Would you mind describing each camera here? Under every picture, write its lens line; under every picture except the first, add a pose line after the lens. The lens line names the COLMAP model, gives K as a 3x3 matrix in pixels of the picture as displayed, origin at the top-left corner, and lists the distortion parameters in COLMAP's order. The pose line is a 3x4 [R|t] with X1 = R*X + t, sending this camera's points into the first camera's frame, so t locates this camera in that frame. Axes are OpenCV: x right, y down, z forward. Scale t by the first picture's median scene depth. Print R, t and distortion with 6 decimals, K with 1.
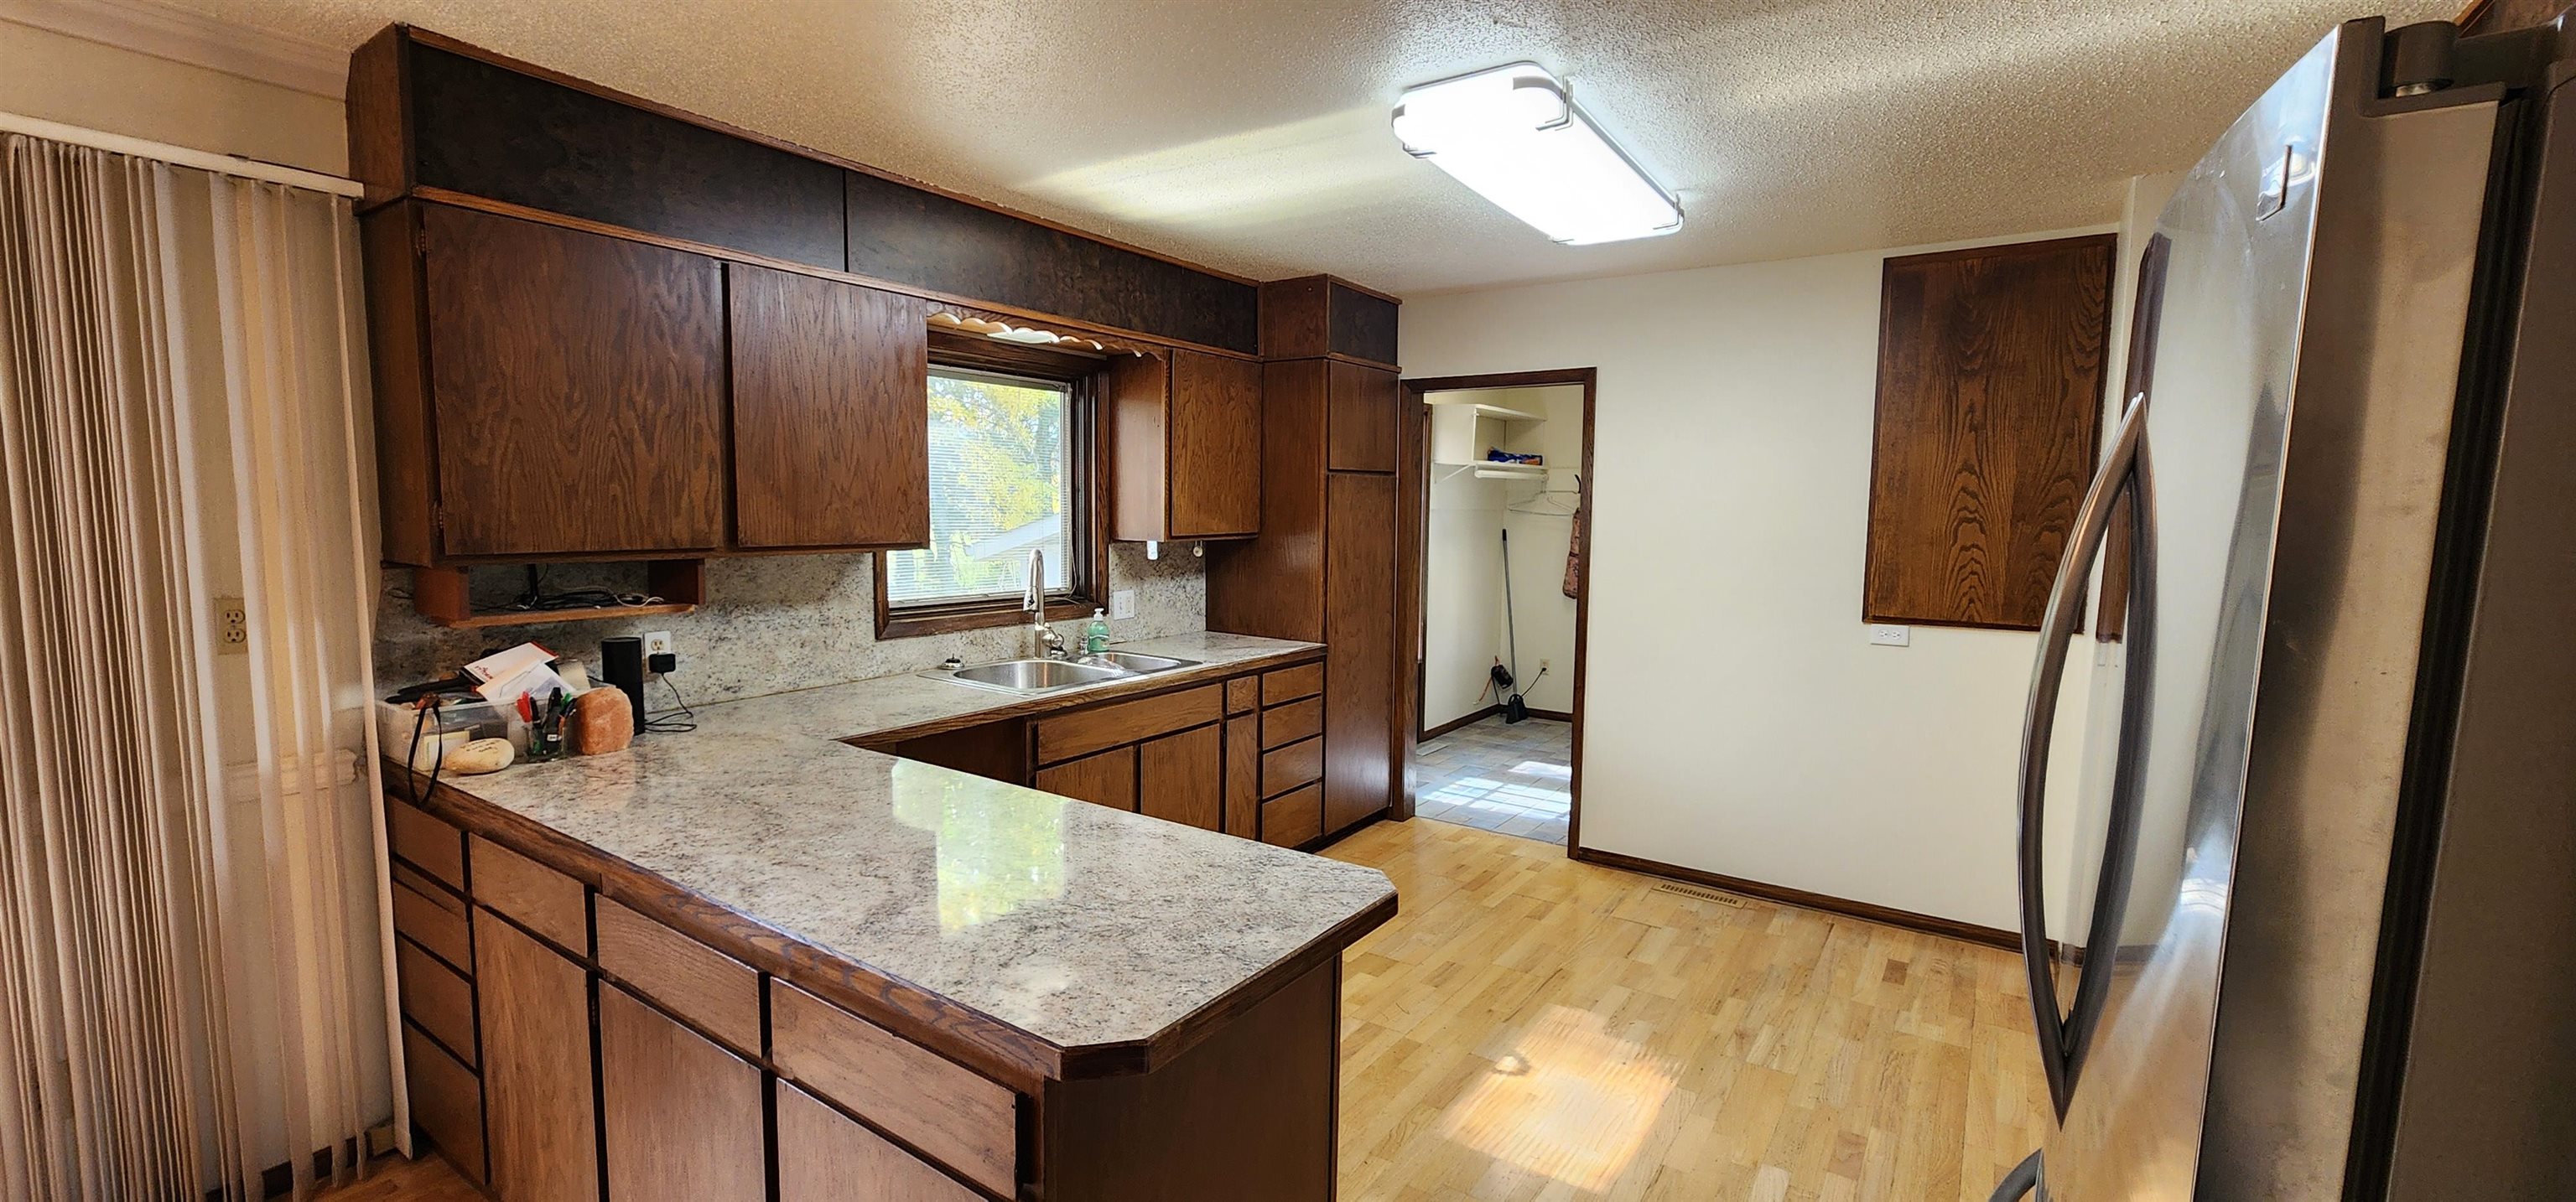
lens RADIAL K [[1043.0, 0, 1301.2], [0, 1043.0, 595.5], [0, 0, 1]] dist [-0.002758, -0.000209]
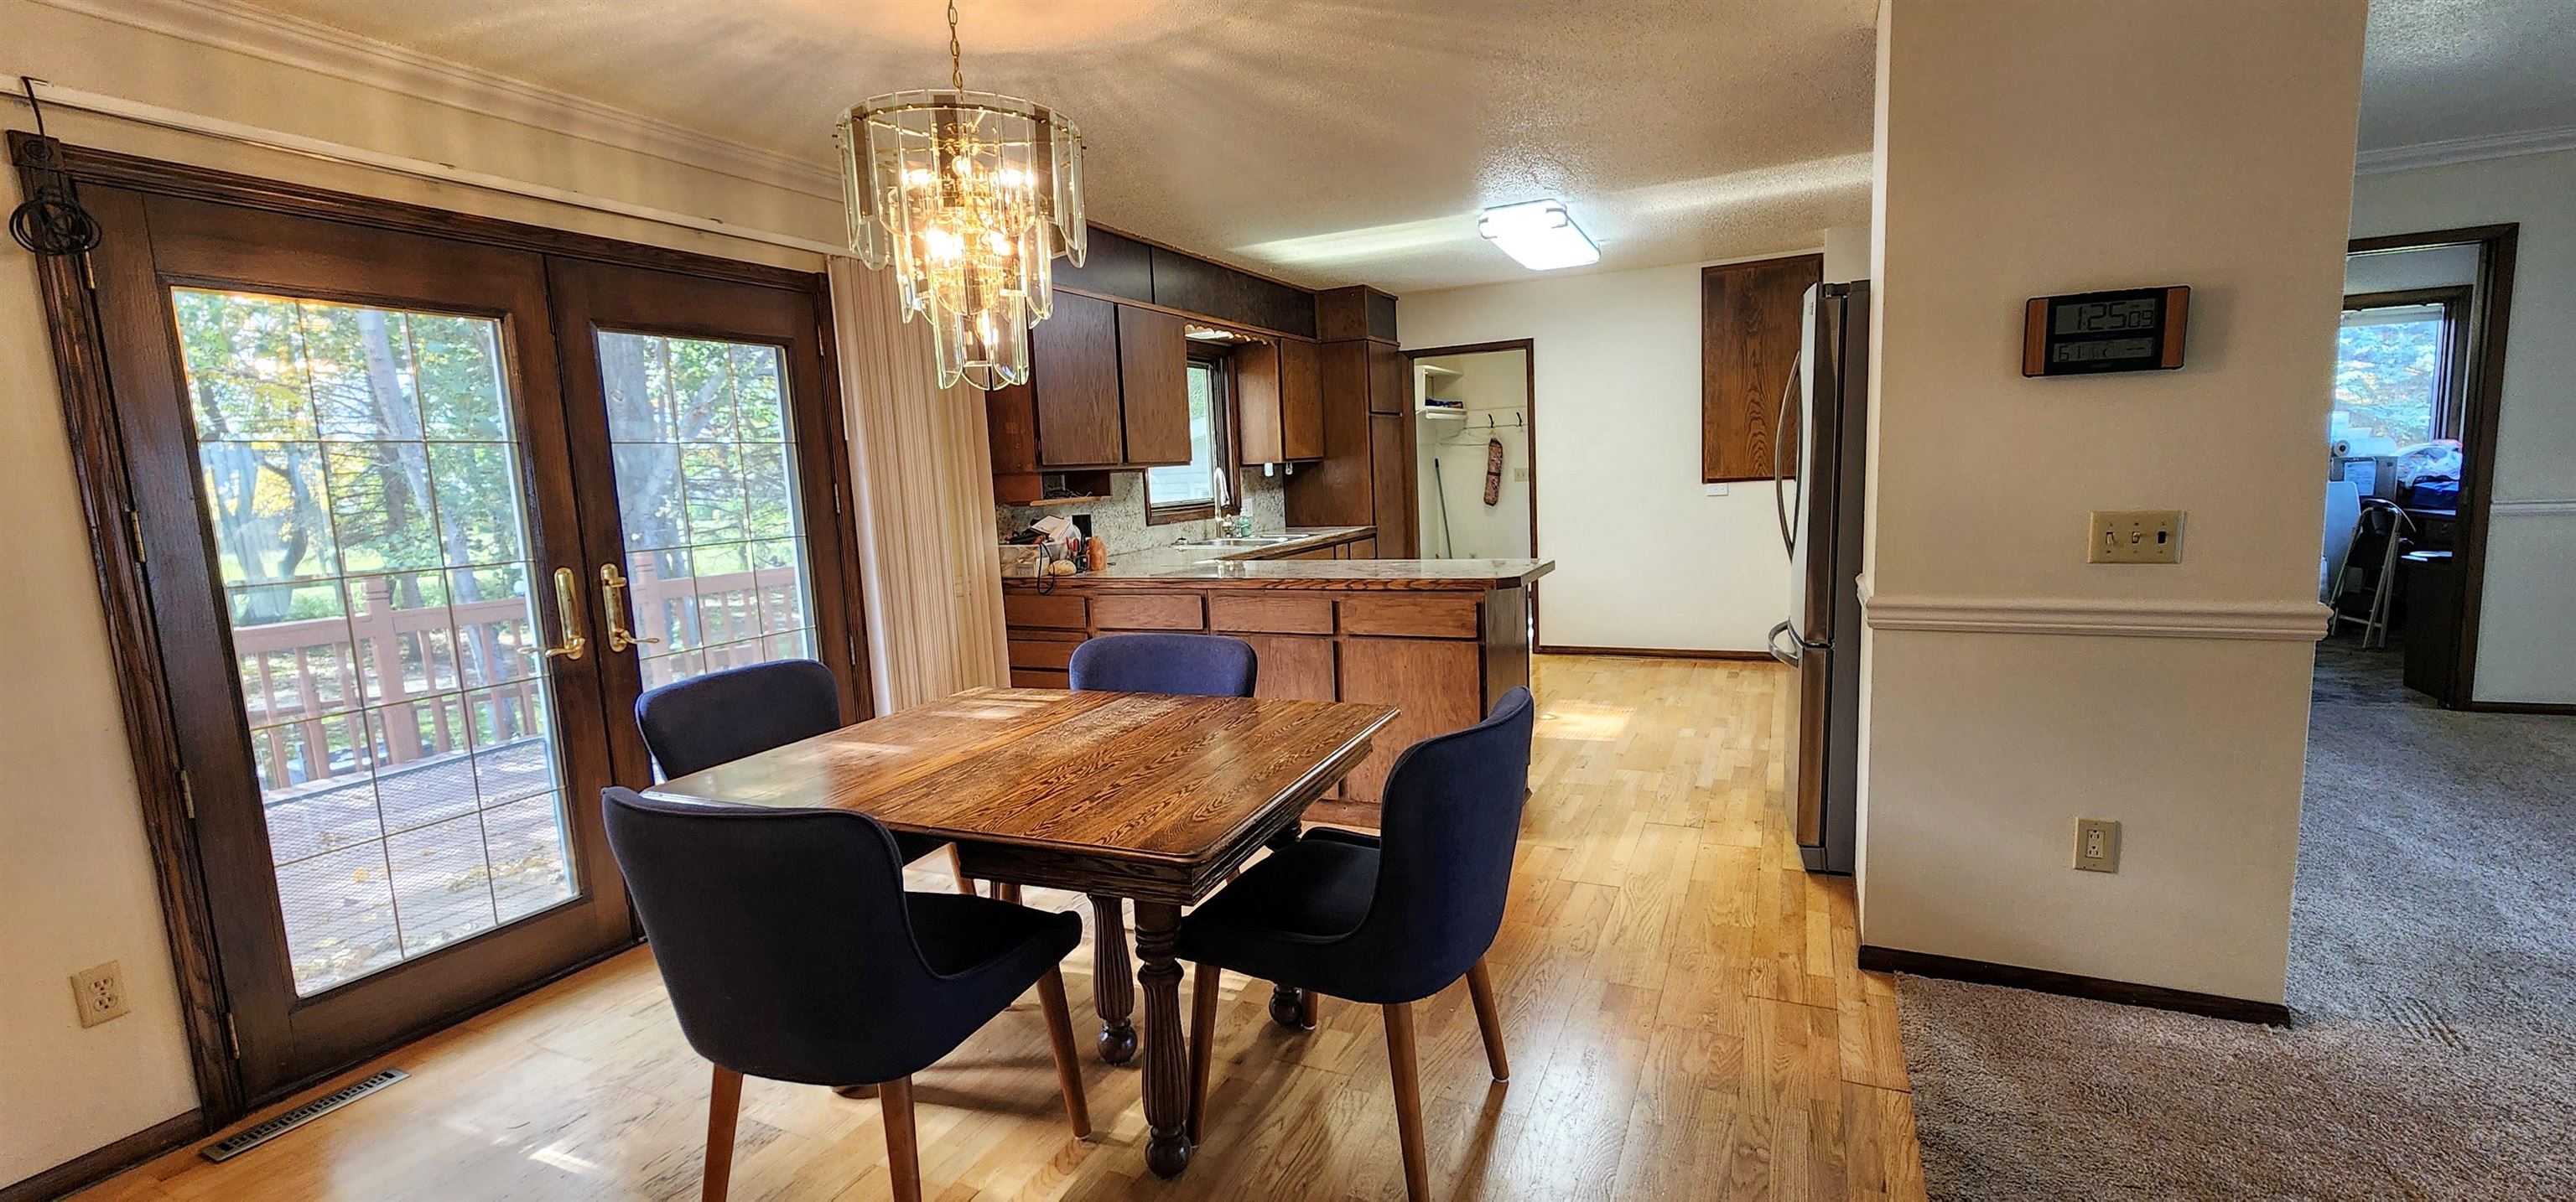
lens RADIAL K [[1085.1, 0, 1288.0], [0, 1085.1, 601.0], [0, 0, 1]] dist [-0.000185, -0.000011]
pose [[0.984755, -0.079369, 0.154787, -0.497510], [0.075029, 0.996612, 0.033691, 0.128335], [-0.156937, -0.021564, 0.987373, -0.772255]]
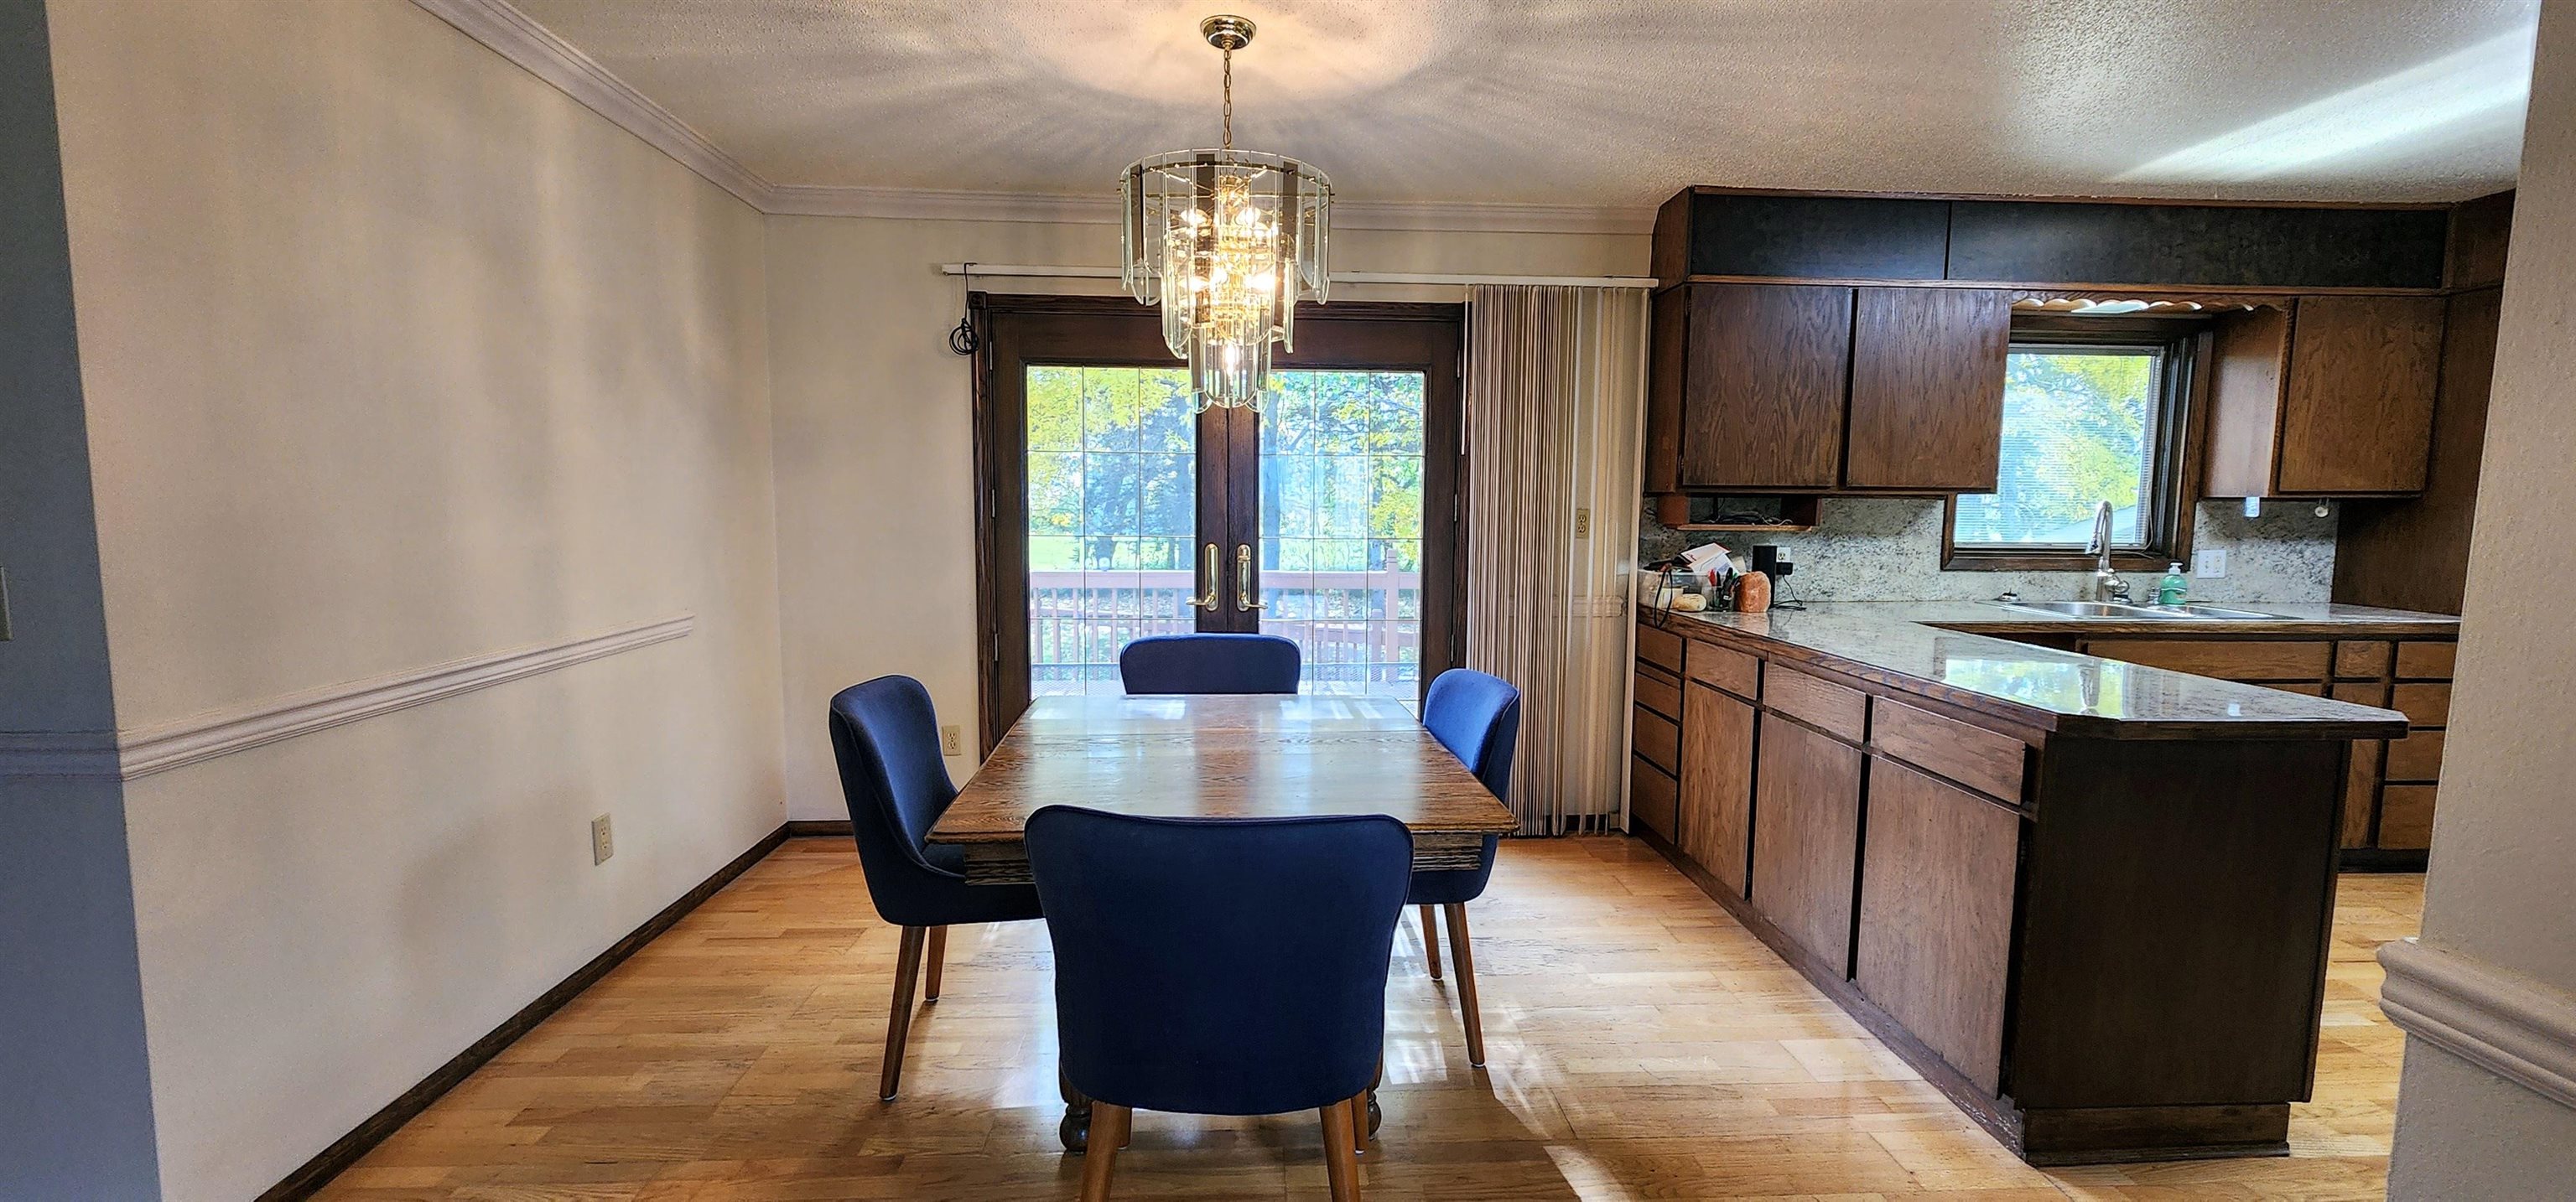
lens RADIAL K [[1054.7, 0, 1291.5], [0, 1054.7, 605.9], [0, 0, 1]] dist [-0.000331, 0.000231]
pose [[0.598777, 0.070537, -0.797804, 0.149157], [-0.073331, 0.996759, 0.033090, 0.108146], [0.797552, 0.038690, 0.602008, -0.410689]]
